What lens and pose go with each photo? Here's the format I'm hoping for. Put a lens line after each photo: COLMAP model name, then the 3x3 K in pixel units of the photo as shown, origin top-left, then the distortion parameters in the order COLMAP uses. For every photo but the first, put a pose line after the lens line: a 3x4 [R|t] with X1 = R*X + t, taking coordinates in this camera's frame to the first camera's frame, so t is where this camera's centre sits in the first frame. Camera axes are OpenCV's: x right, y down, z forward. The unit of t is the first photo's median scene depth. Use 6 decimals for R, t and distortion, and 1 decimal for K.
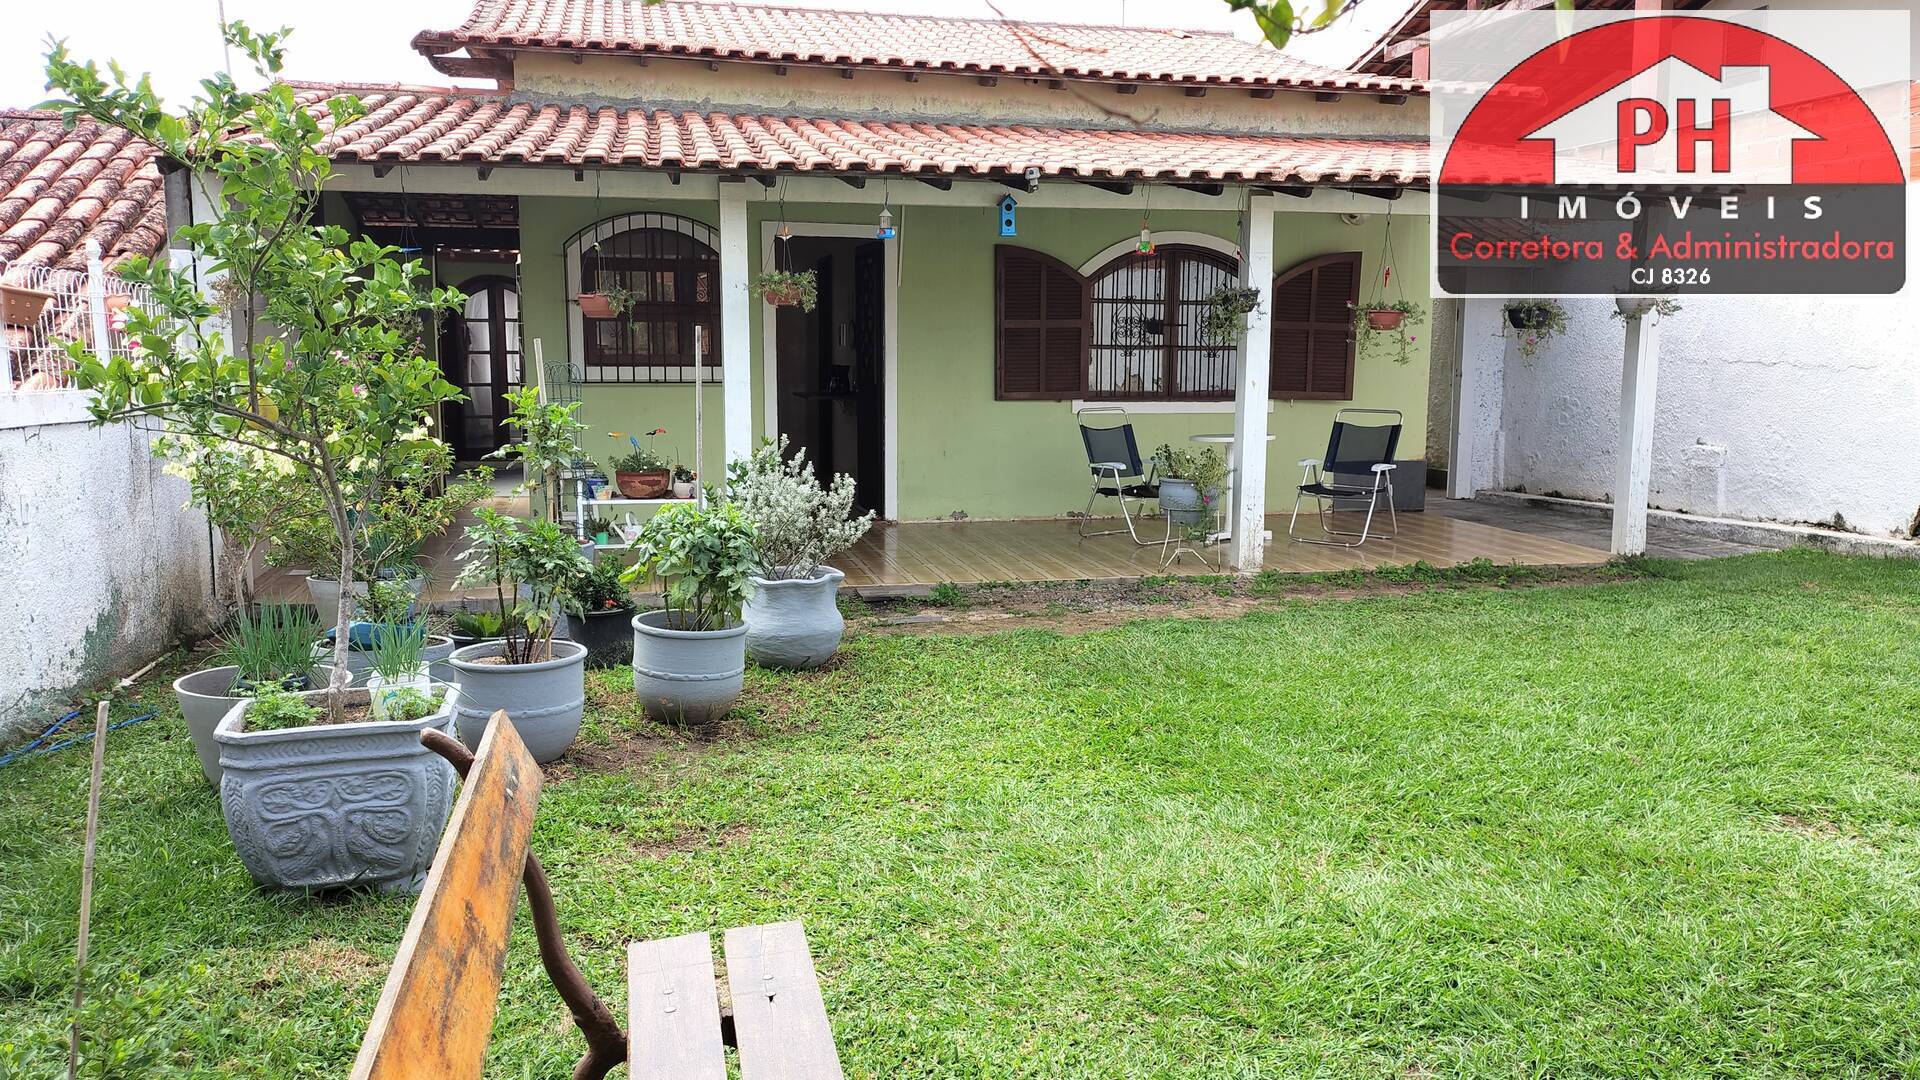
lens RADIAL K [[1466.3, 0, 959.2], [0, 1466.3, 542.4], [0, 0, 1]] dist [0.051677, -0.019411]
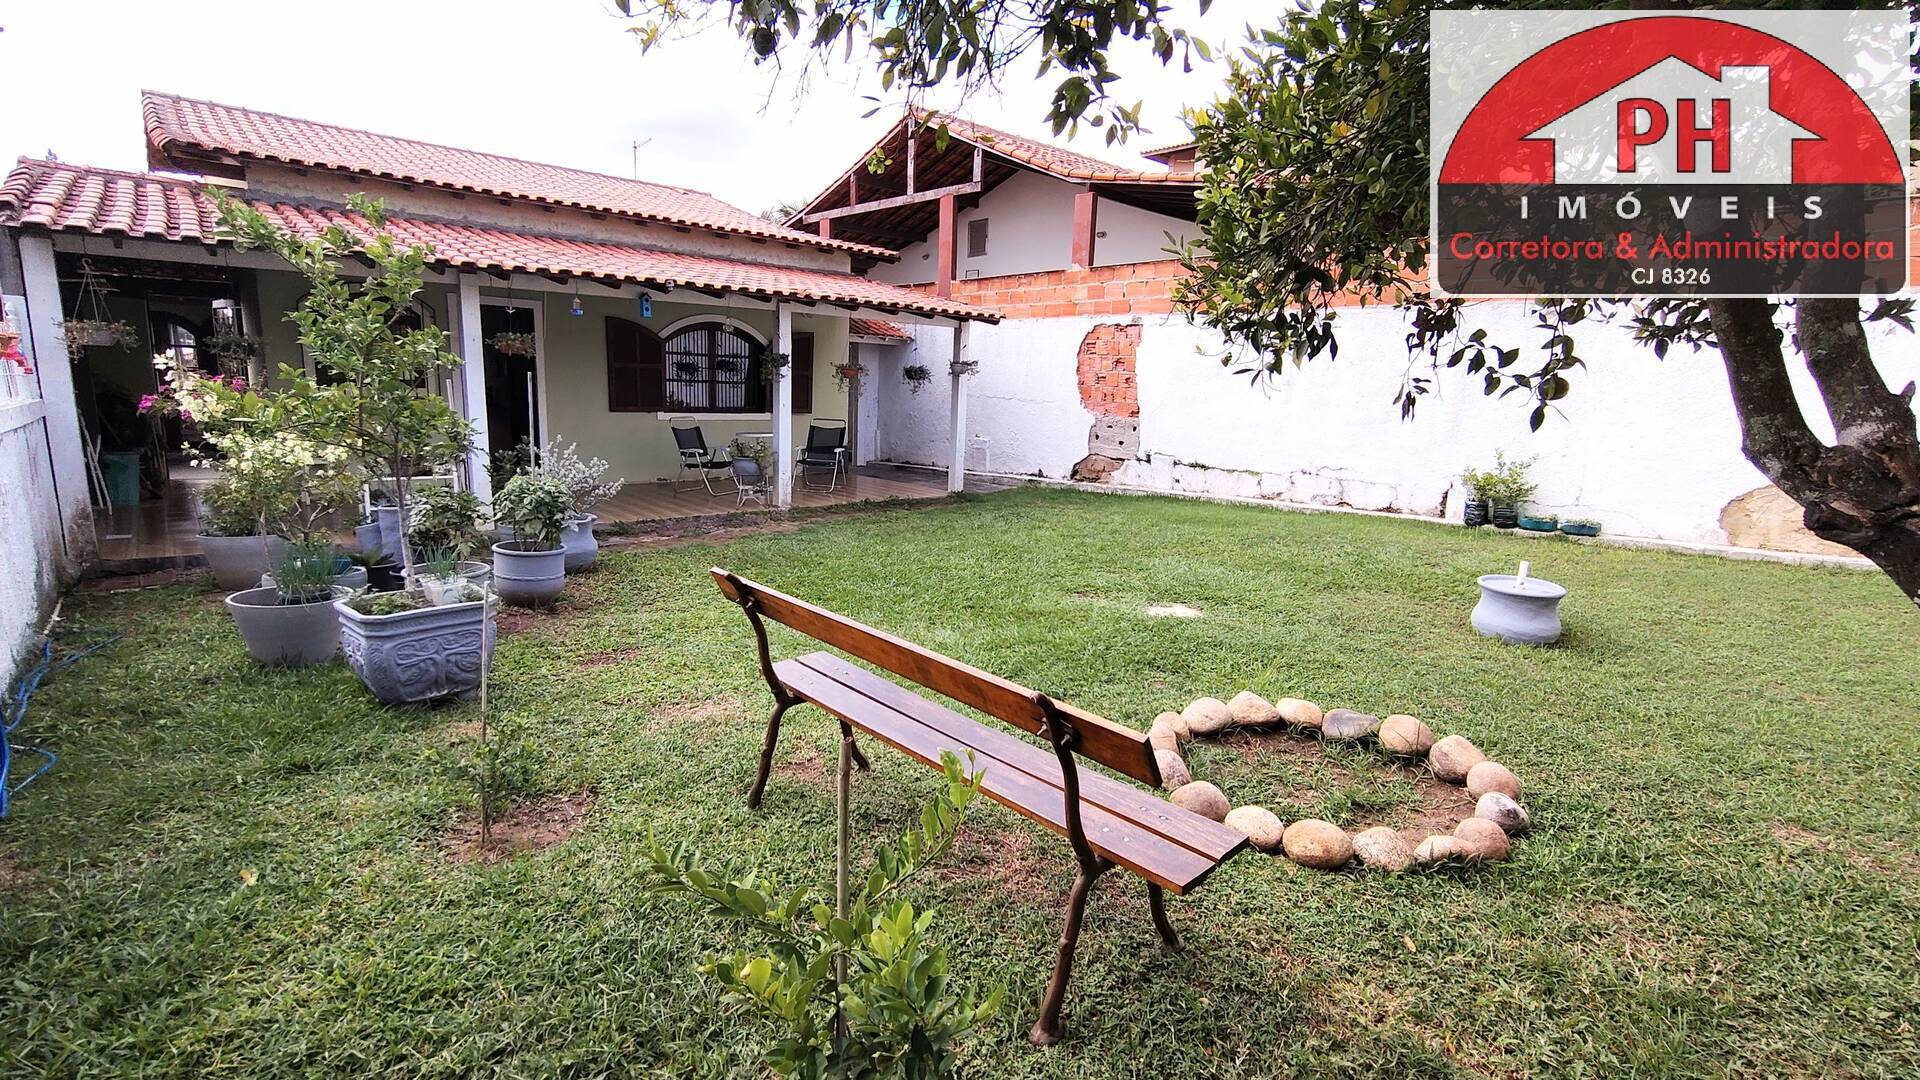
lens RADIAL K [[883.5, 0, 958.8], [0, 883.5, 538.6], [0, 0, 1]] dist [-0.002700, 0.002144]
pose [[0.876494, -0.059466, 0.477726, -0.155369], [0.035530, 0.997626, 0.058994, 0.001433], [-0.480100, -0.034734, 0.876526, -0.086796]]
